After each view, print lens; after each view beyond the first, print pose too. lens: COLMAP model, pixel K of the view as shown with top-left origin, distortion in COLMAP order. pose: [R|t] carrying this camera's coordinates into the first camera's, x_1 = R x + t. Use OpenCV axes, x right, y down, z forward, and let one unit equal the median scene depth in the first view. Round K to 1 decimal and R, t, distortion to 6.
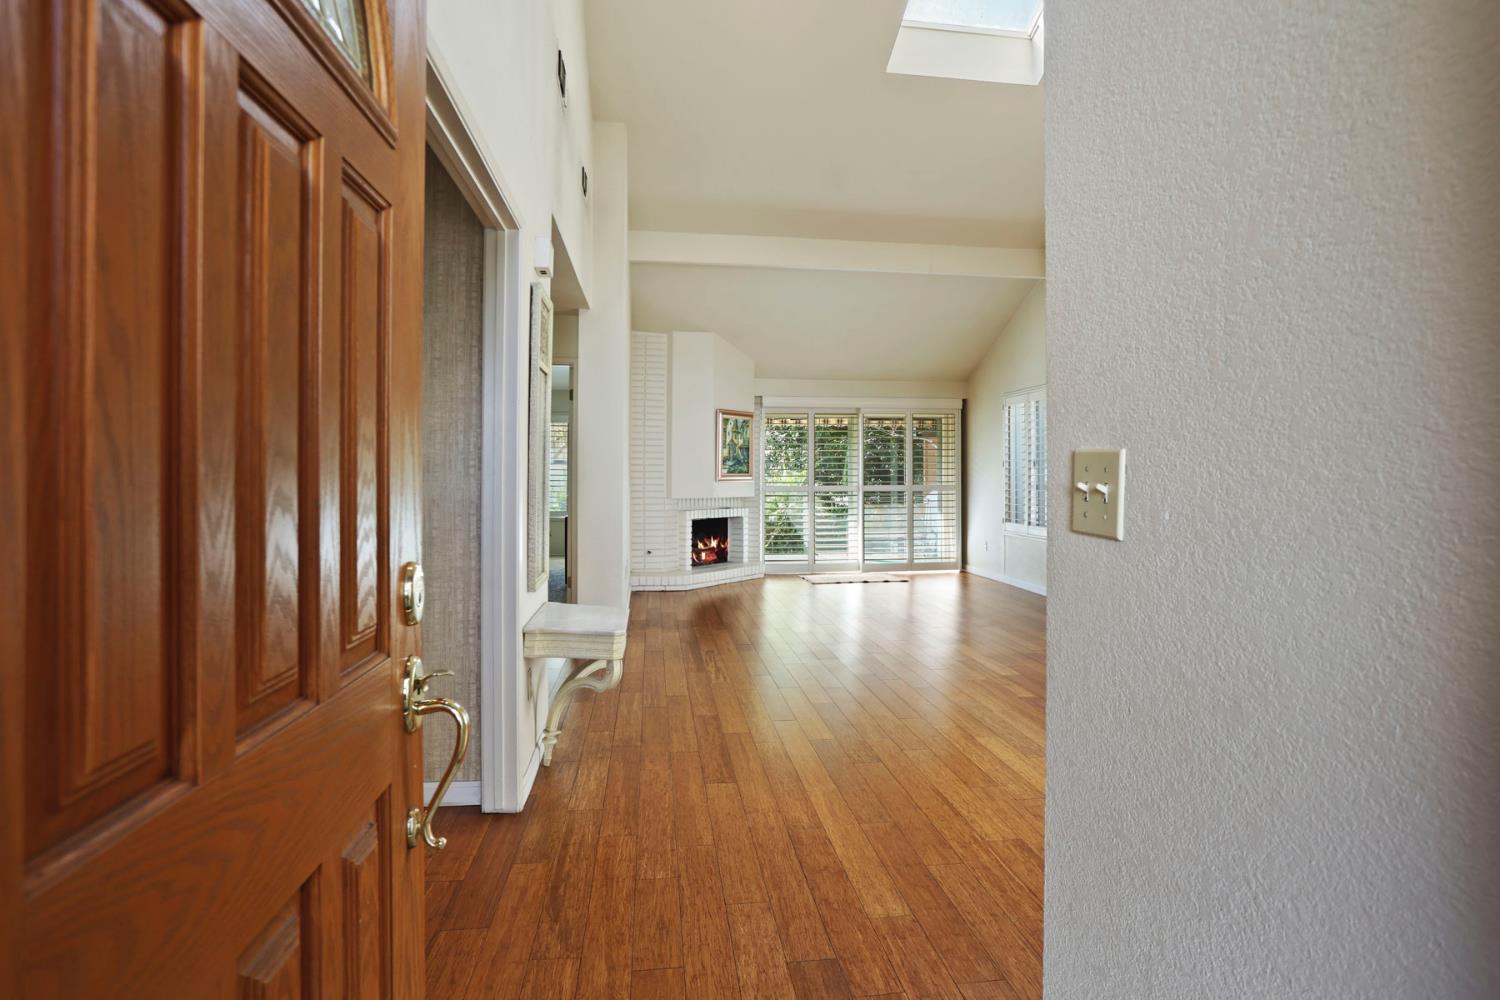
lens RADIAL K [[846.2, 0, 759.1], [0, 846.2, 487.5], [0, 0, 1]] dist [-0.031707, 0.001582]
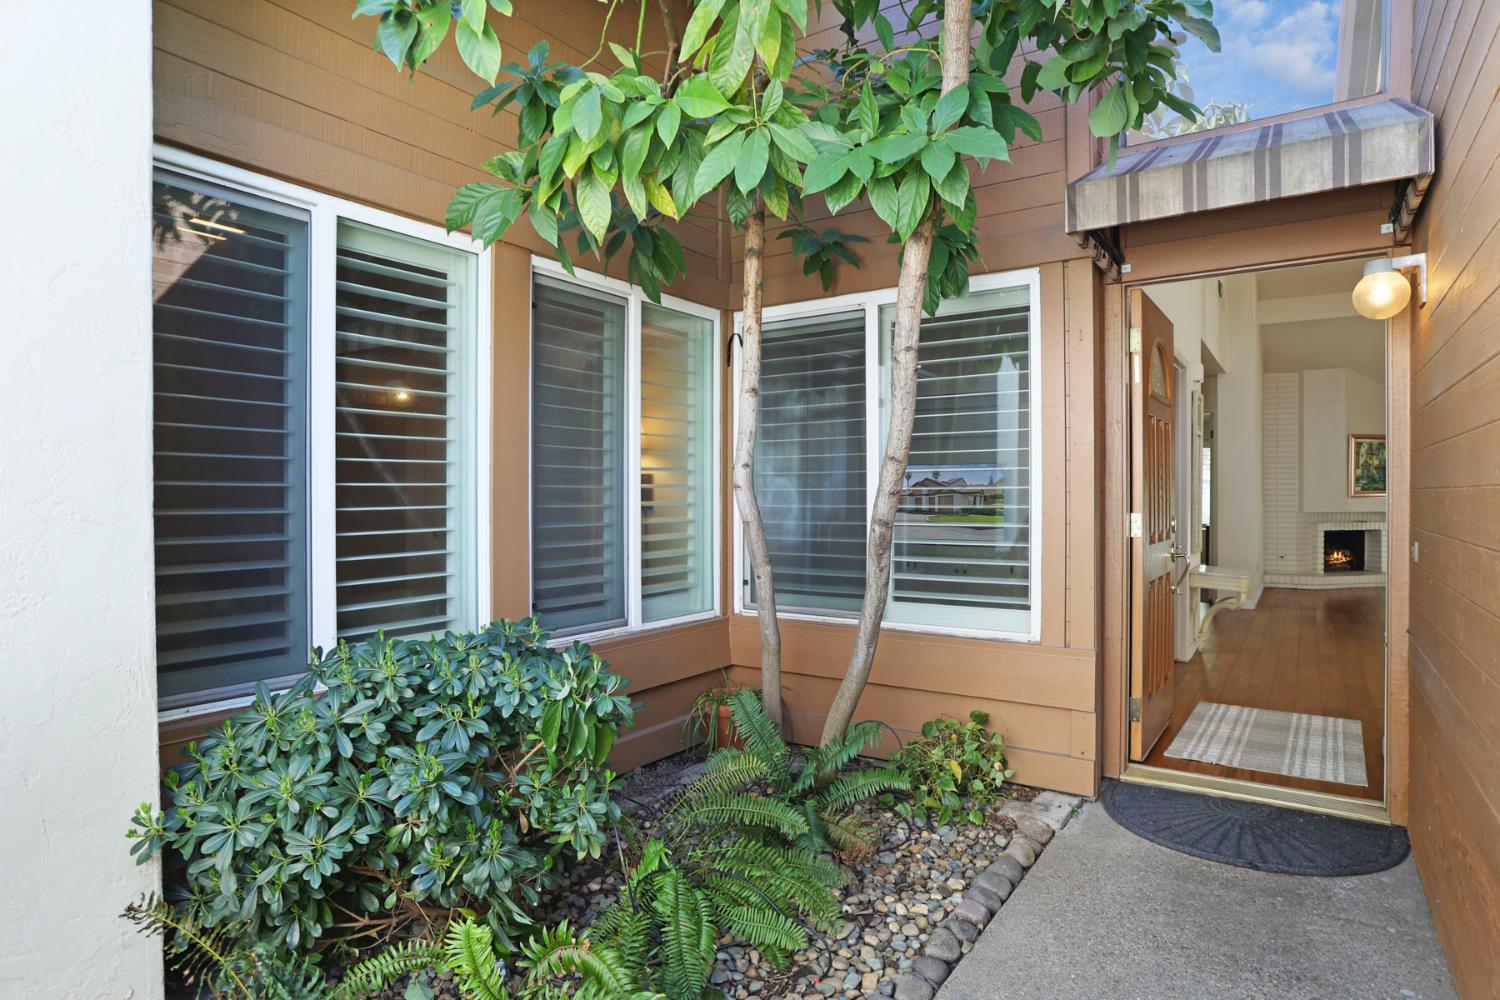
lens RADIAL K [[846.2, 0, 746.1], [0, 846.2, 500.6], [0, 0, 1]] dist [-0.031707, 0.001582]
pose [[0.753631, -0.002404, -0.657293, 0.072180], [-0.003151, 0.999969, -0.007270, 0.007191], [0.657290, 0.007550, 0.753600, -0.366819]]
